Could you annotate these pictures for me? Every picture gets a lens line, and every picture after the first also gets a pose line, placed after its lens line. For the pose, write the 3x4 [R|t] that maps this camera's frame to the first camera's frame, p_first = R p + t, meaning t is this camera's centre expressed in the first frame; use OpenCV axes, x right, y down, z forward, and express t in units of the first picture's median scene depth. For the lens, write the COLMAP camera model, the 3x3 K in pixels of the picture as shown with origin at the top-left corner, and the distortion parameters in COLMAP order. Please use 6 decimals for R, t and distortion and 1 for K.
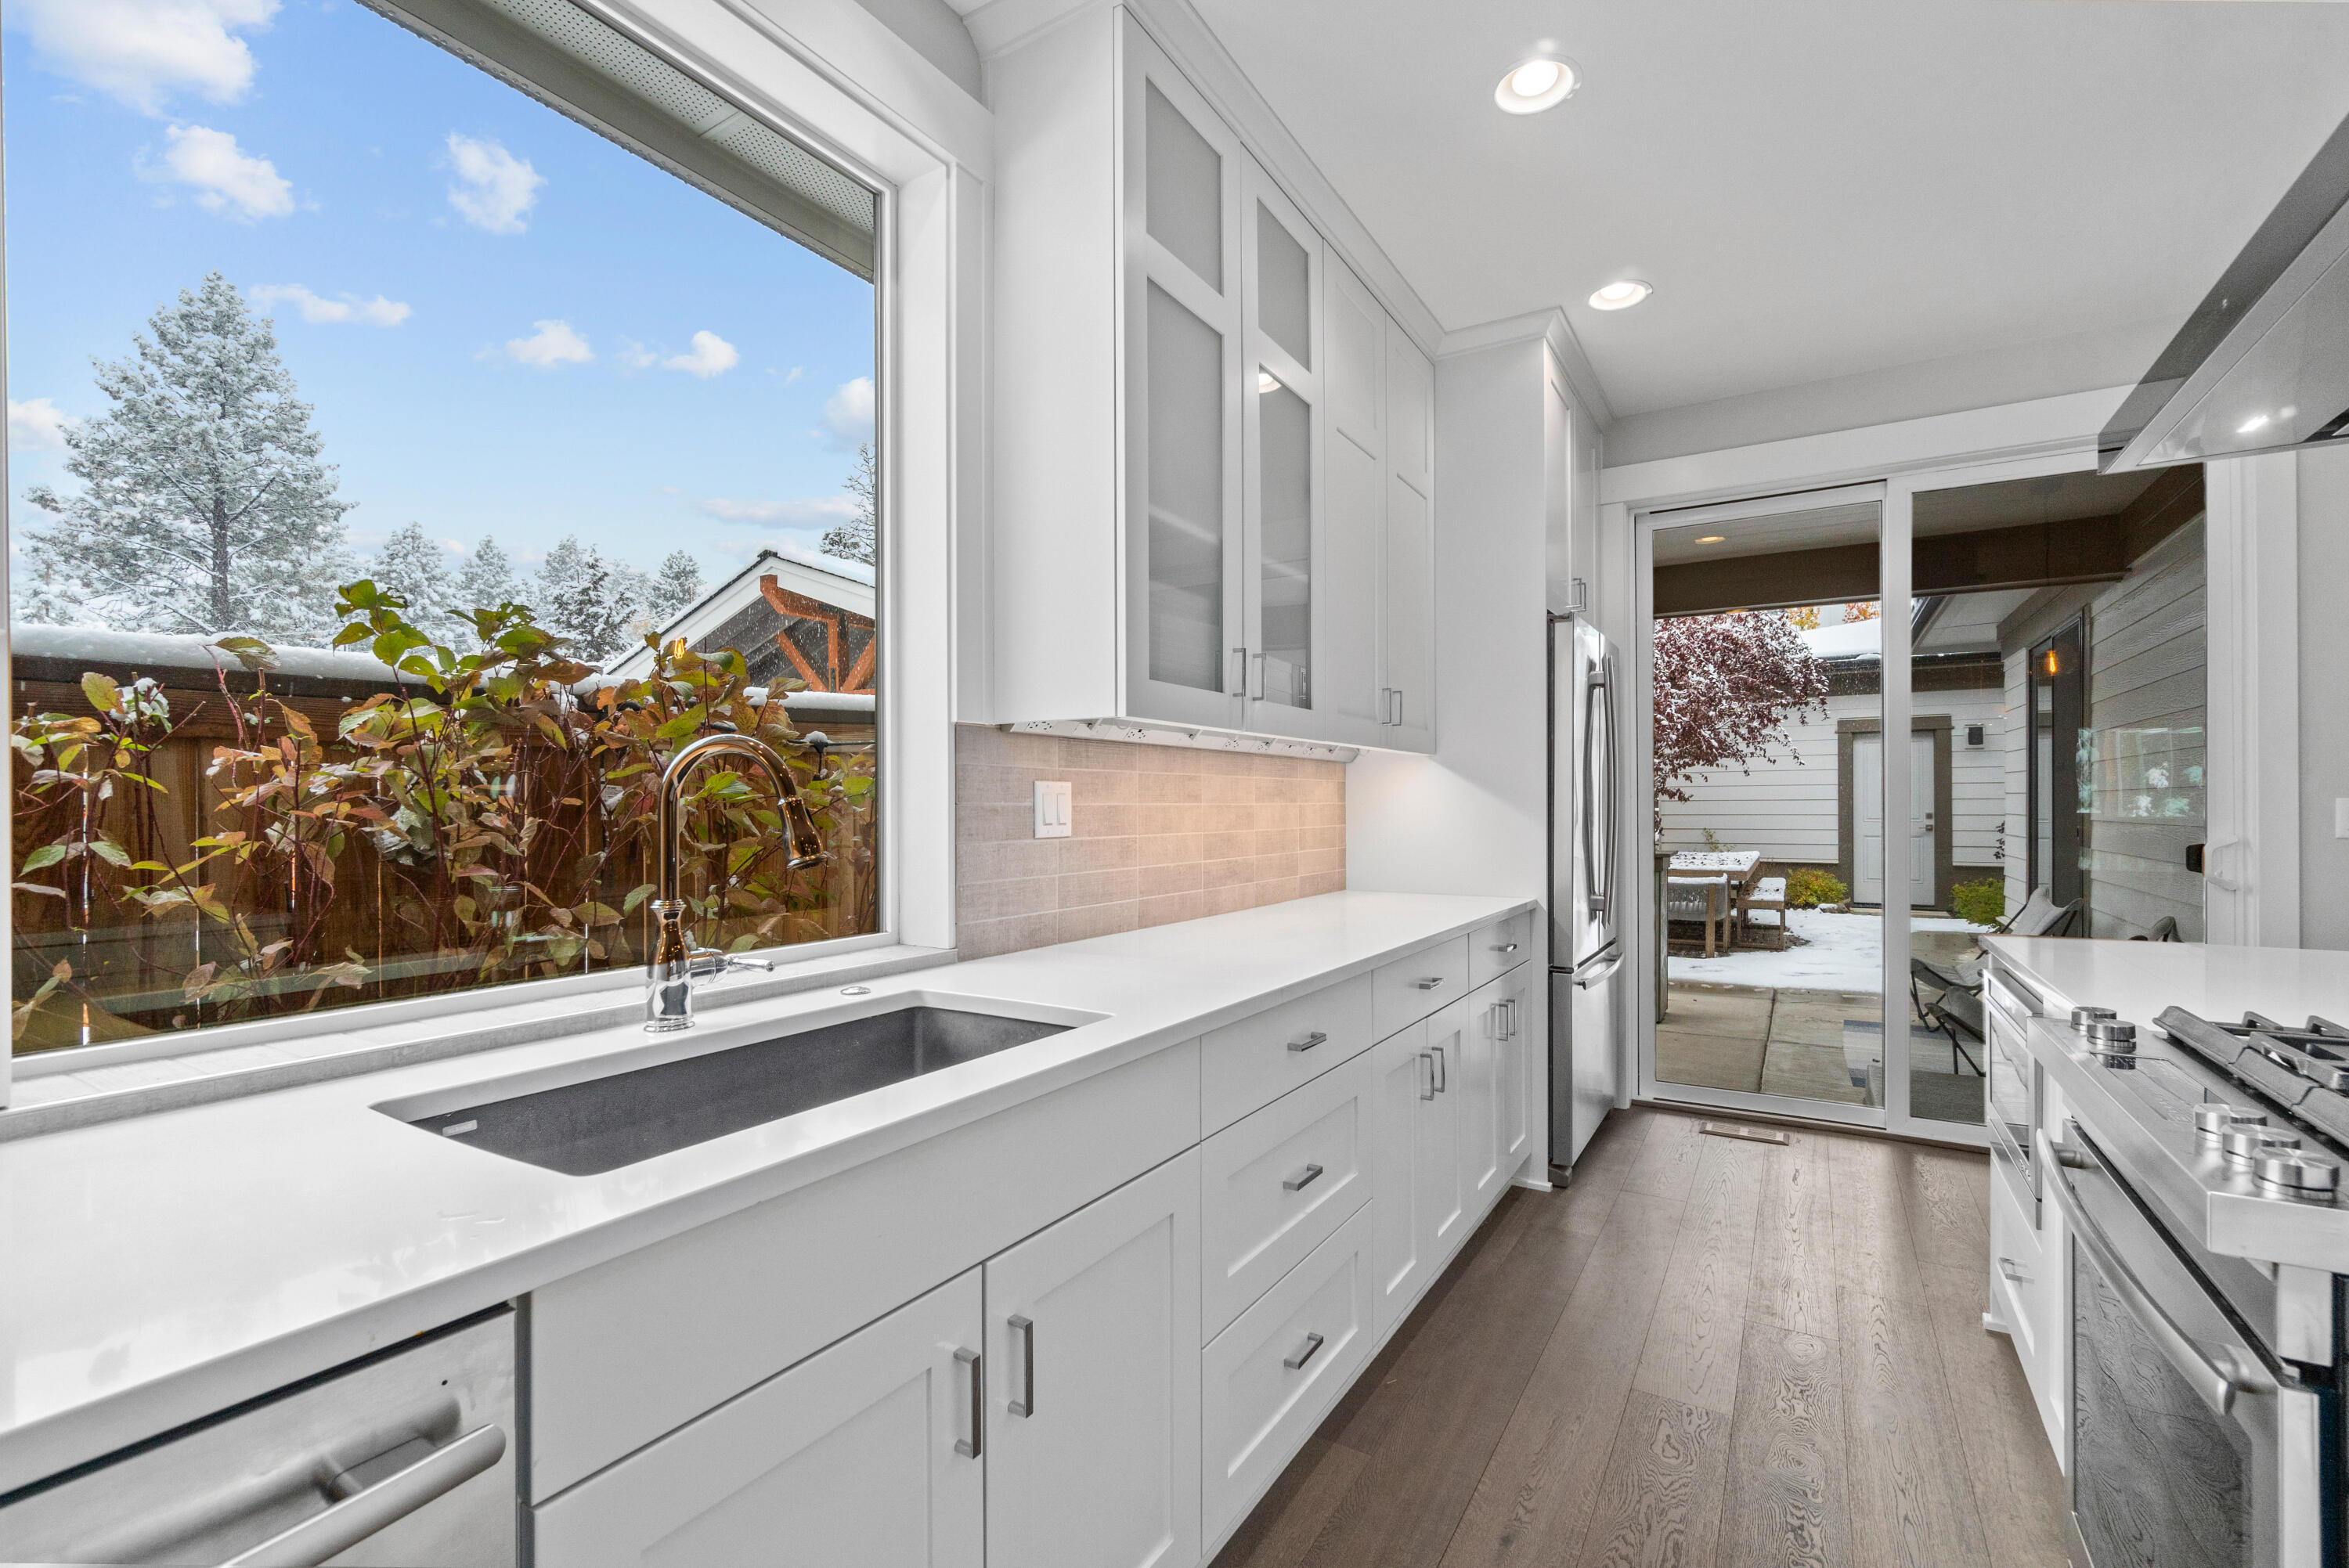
lens RADIAL K [[1013.7, 0, 1175.5], [0, 1013.7, 797.4], [0, 0, 1]] dist [-0.000438, 0.000179]
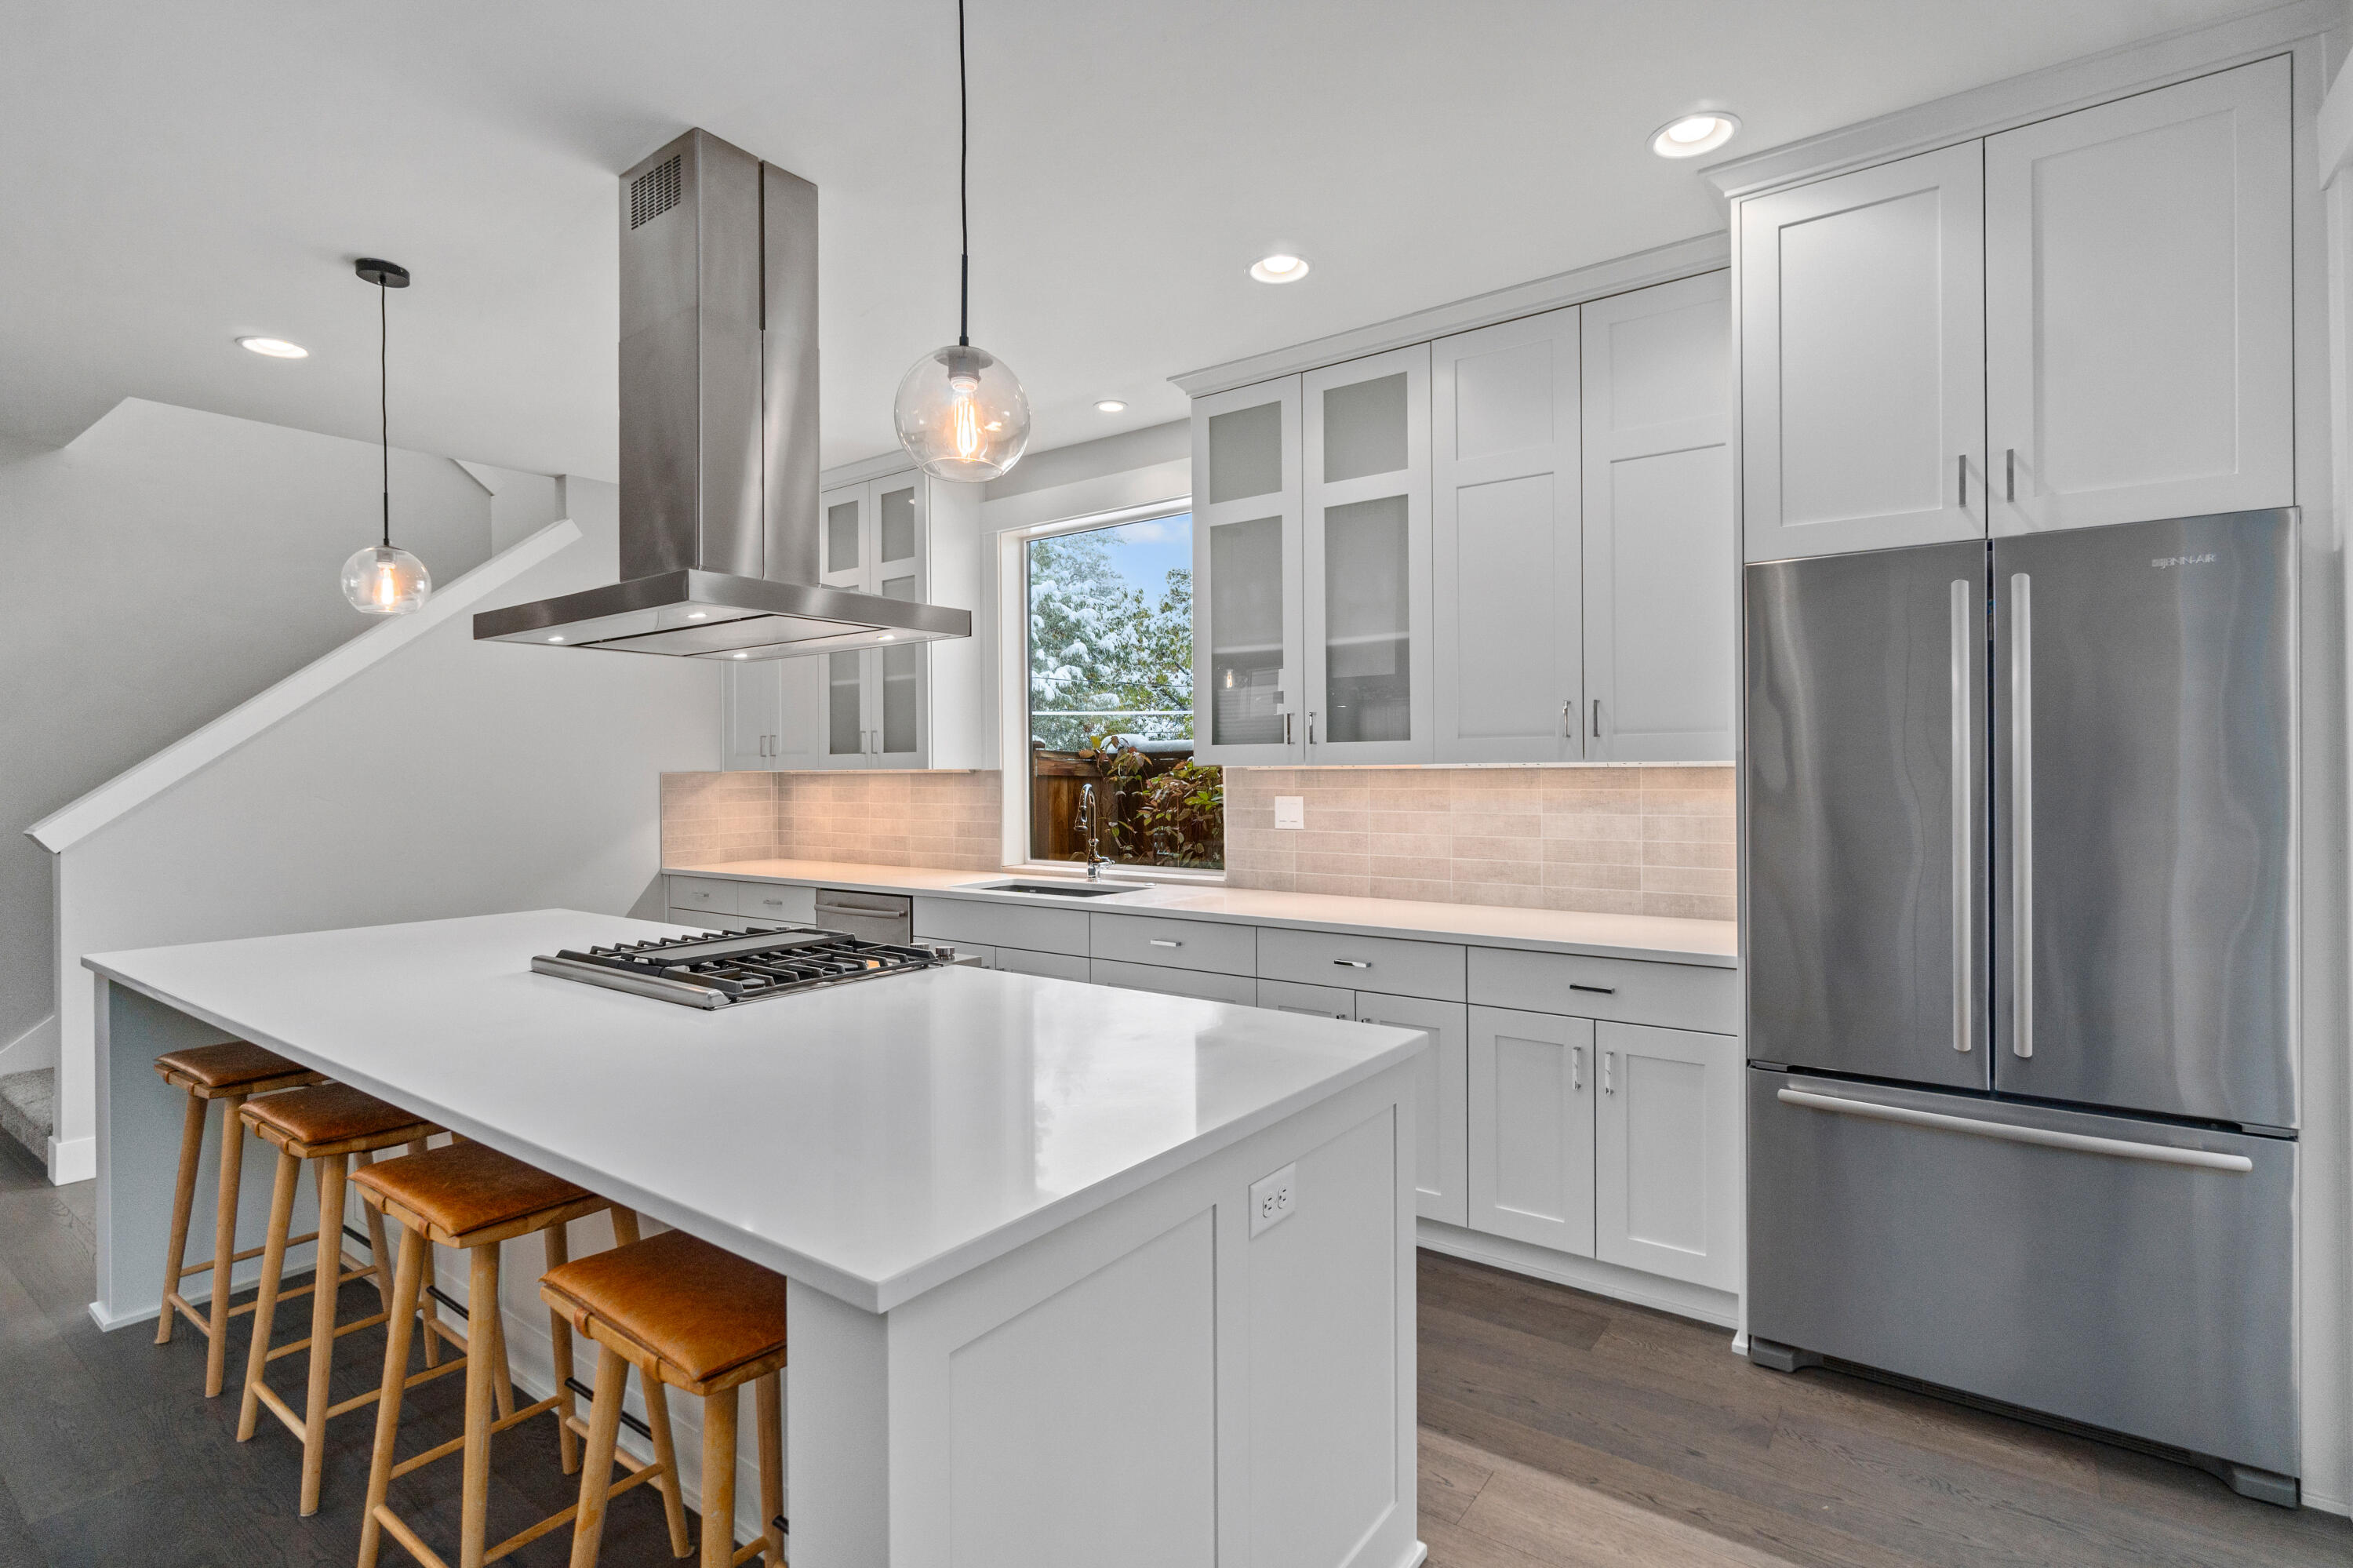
lens RADIAL K [[1103.3, 0, 1189.2], [0, 1103.3, 769.8], [0, 0, 1]] dist [0.000816, 0.000079]
pose [[-0.064558, 0.001902, -0.997912, 1.701177], [0.014782, 0.999890, 0.000949, -0.063178], [0.997804, -0.014690, -0.064579, 0.928970]]
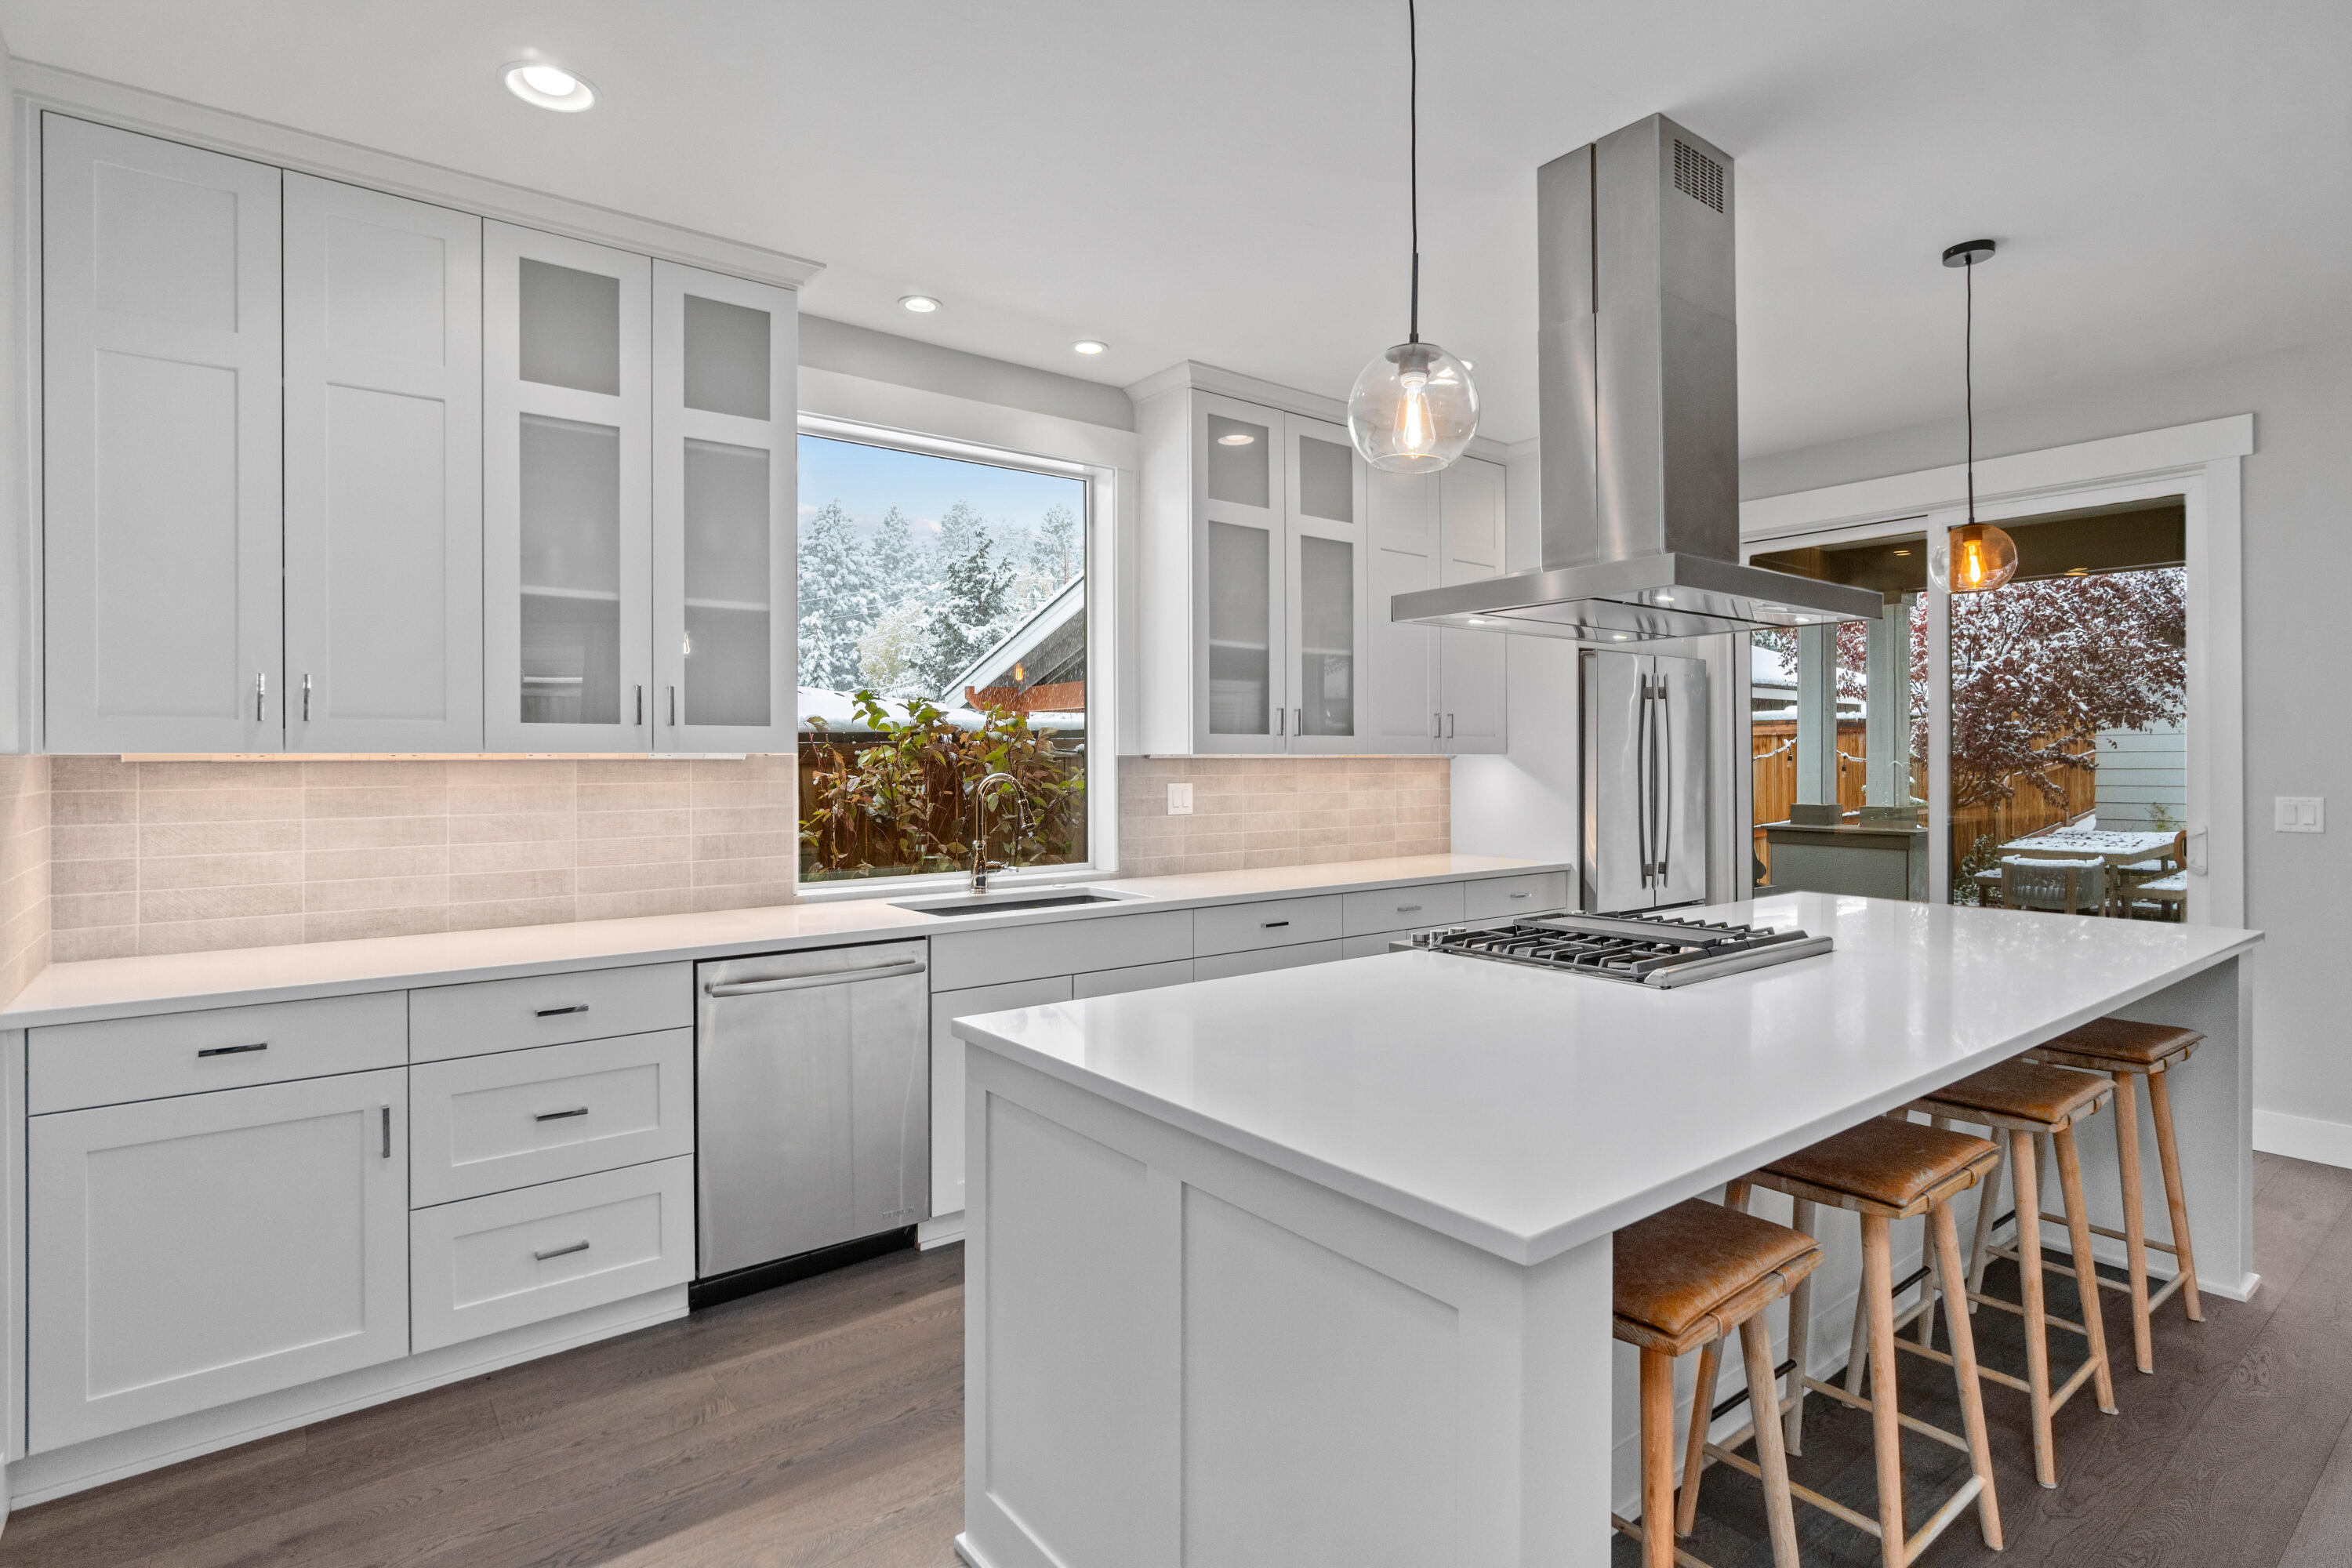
lens RADIAL K [[1147.3, 0, 1159.0], [0, 1147.3, 755.6], [0, 0, 1]] dist [-0.000868, 0.000449]
pose [[0.932651, -0.001432, -0.360776, 0.565831], [0.002745, 0.999991, 0.003127, -0.069889], [0.360769, -0.003907, 0.932647, -0.892759]]
